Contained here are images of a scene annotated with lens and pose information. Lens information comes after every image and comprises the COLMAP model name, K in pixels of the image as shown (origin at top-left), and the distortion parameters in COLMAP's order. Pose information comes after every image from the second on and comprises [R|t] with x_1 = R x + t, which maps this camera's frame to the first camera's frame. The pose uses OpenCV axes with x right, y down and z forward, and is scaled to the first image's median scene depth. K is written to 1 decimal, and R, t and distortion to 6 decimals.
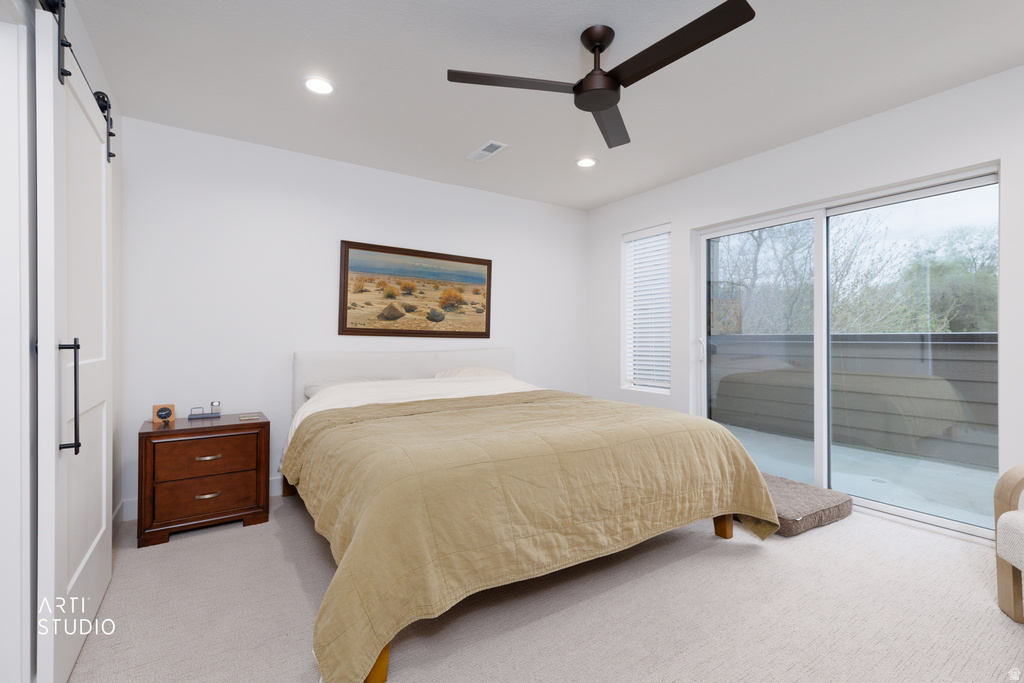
lens RADIAL K [[460.4, 0, 512.2], [0, 460.4, 339.5], [0, 0, 1]] dist [0.012200, -0.000963]
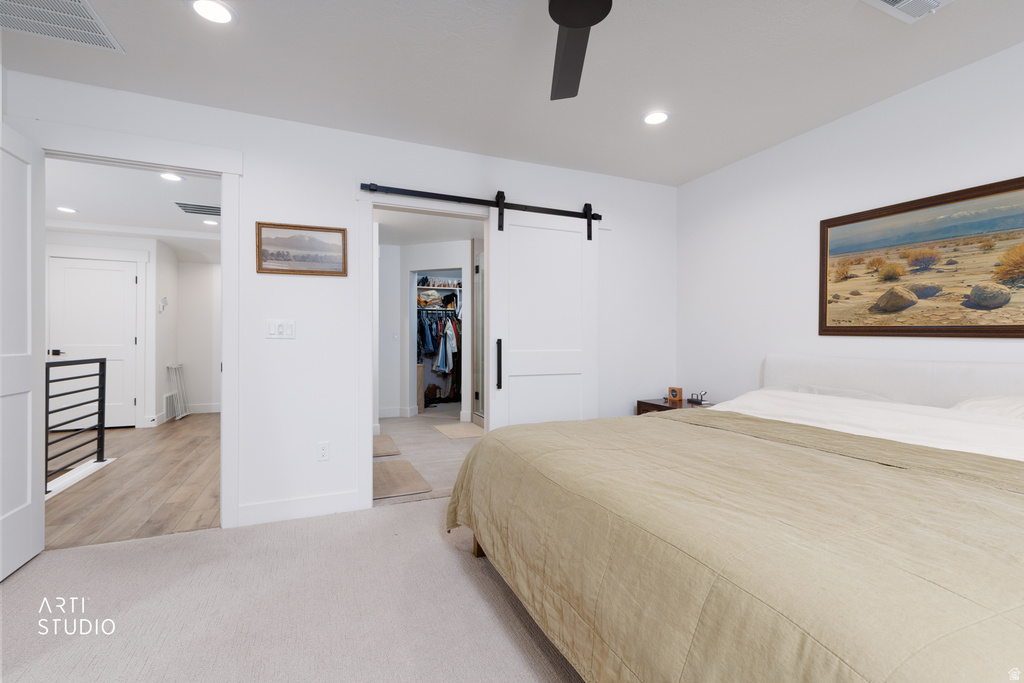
lens RADIAL K [[460.4, 0, 512.7], [0, 460.4, 340.2], [0, 0, 1]] dist [0.012200, -0.000963]
pose [[-0.183245, 0.002586, -0.983064, 0.518540], [-0.001368, 0.999995, 0.002885, -0.002641], [0.983066, 0.001873, -0.183240, 0.576398]]
